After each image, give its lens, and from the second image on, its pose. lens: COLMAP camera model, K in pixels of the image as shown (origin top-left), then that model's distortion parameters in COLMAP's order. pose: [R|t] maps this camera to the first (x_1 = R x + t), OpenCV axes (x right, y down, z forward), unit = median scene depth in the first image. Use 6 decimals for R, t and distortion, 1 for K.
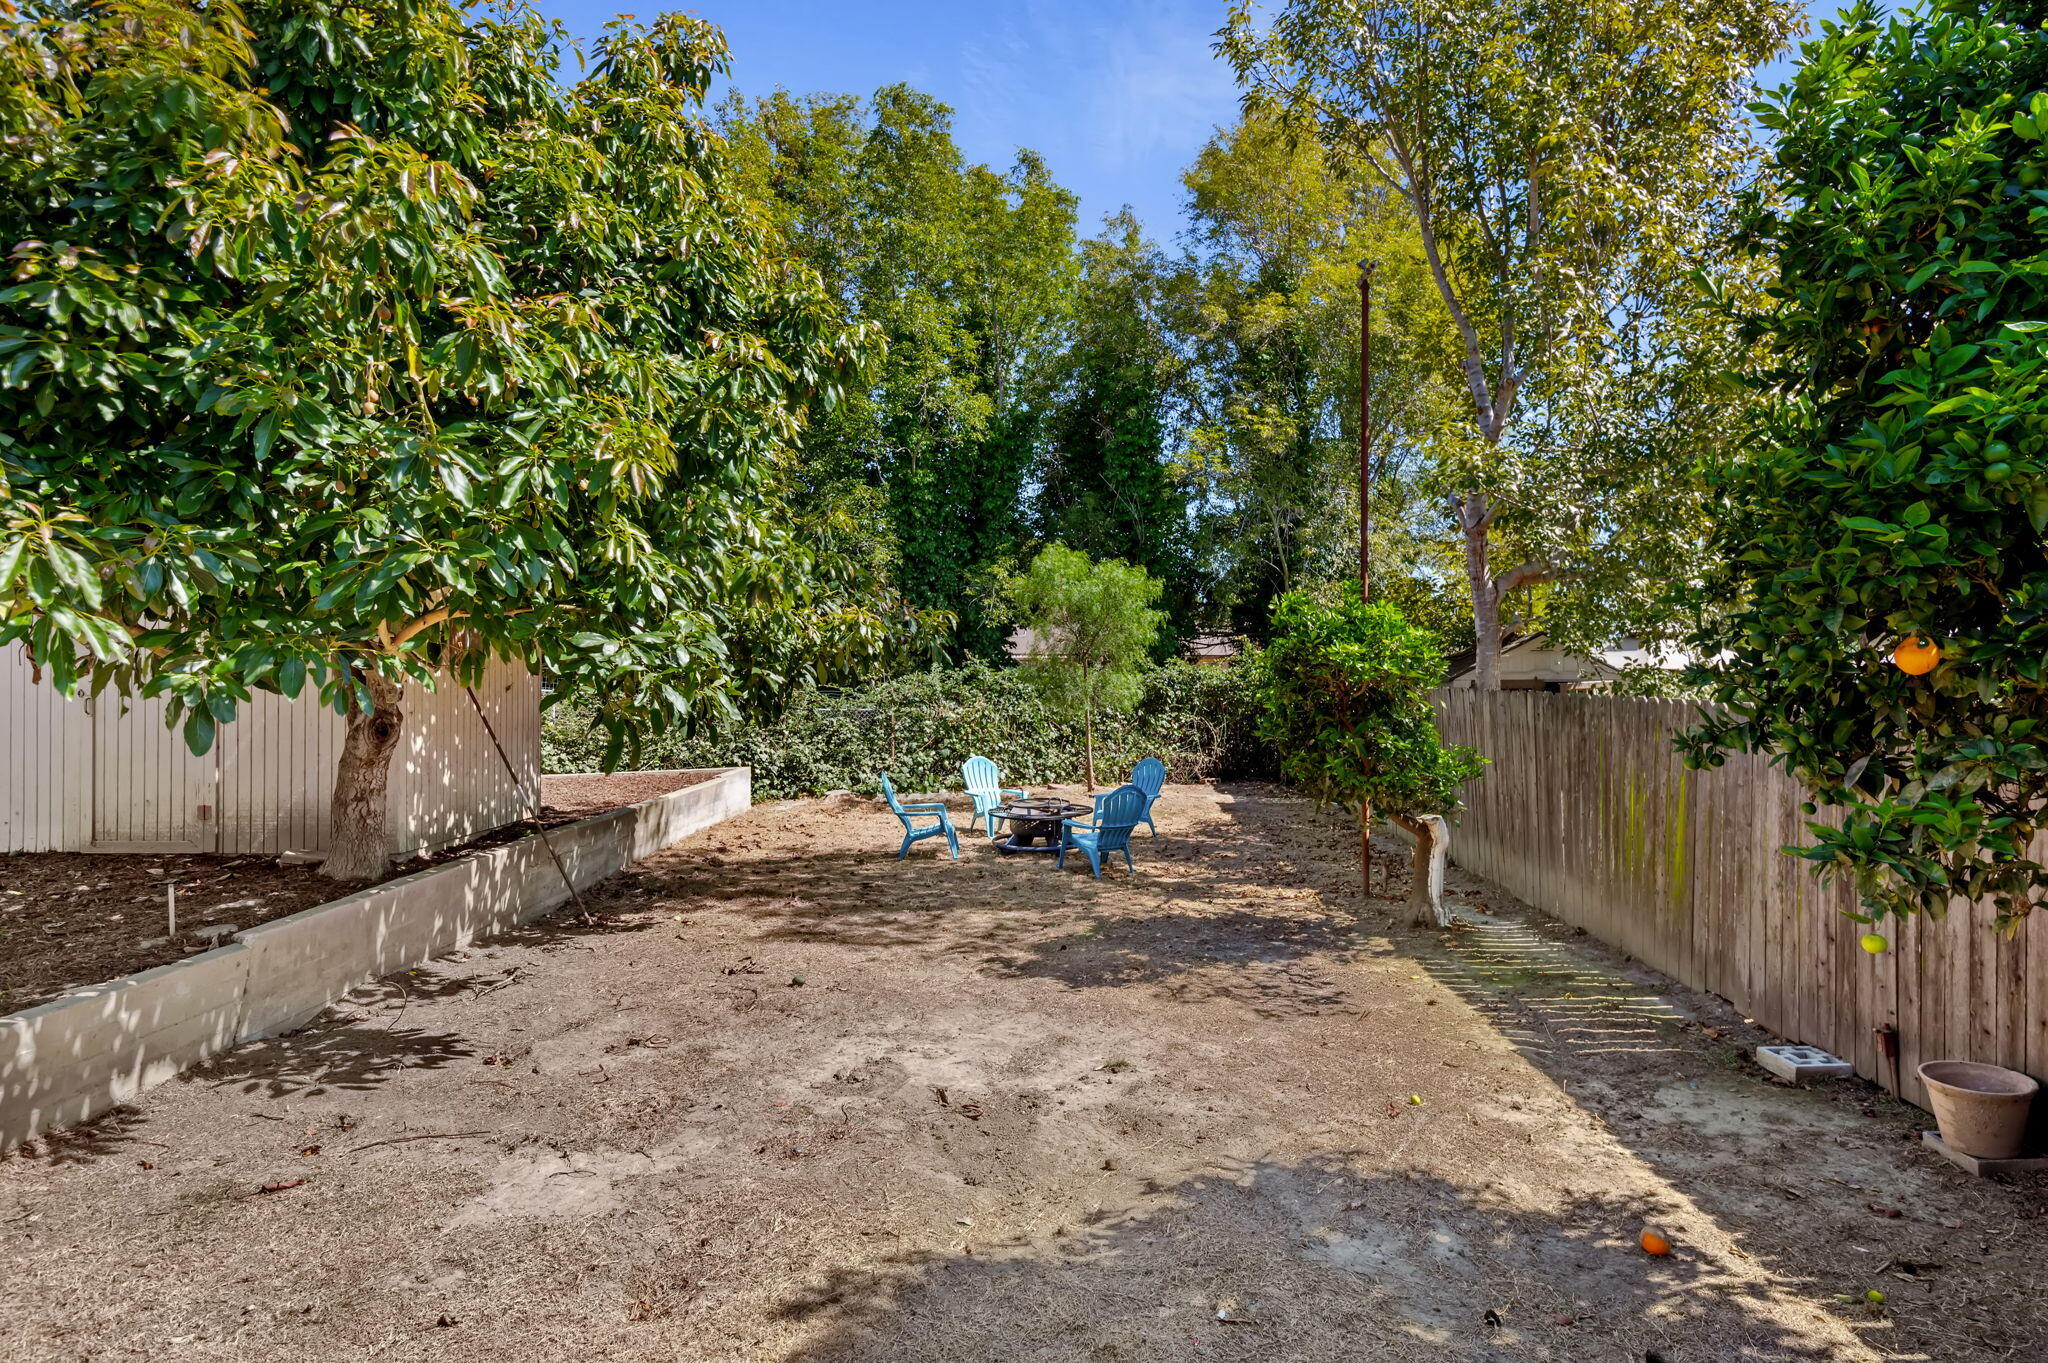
lens RADIAL K [[1163.6, 0, 1025.8], [0, 1163.6, 664.7], [0, 0, 1]] dist [0.017609, -0.014919]
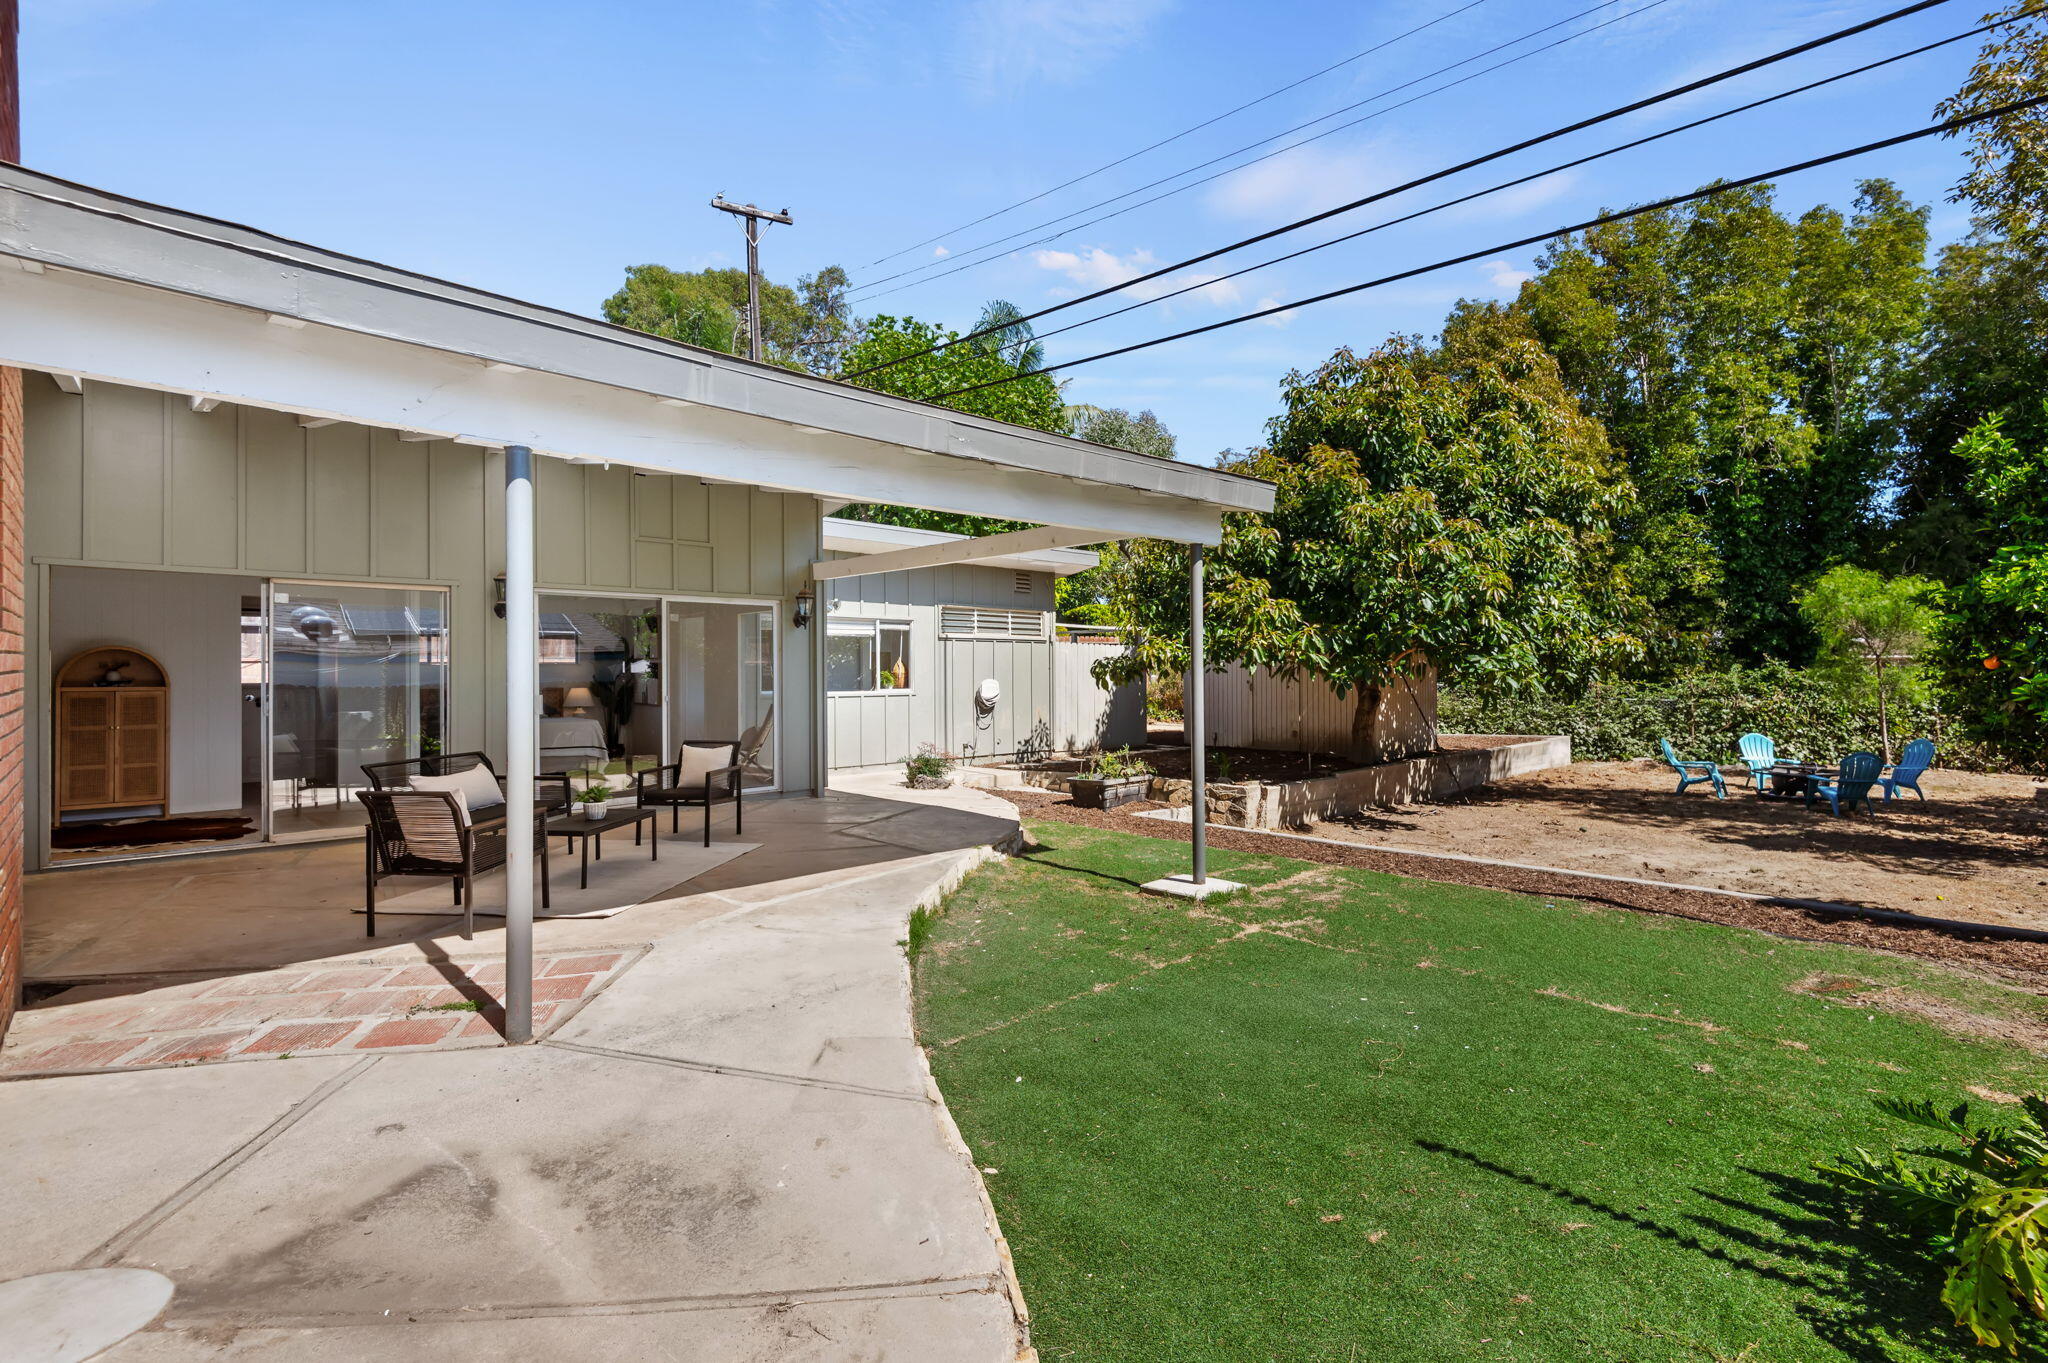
lens RADIAL K [[966.1, 0, 1033.8], [0, 966.1, 667.4], [0, 0, 1]] dist [0.013407, -0.001257]
pose [[0.728199, -0.007313, -0.685327, 0.152871], [0.007151, 0.999970, -0.003071, -0.001203], [0.685329, -0.002664, 0.728229, -0.494288]]
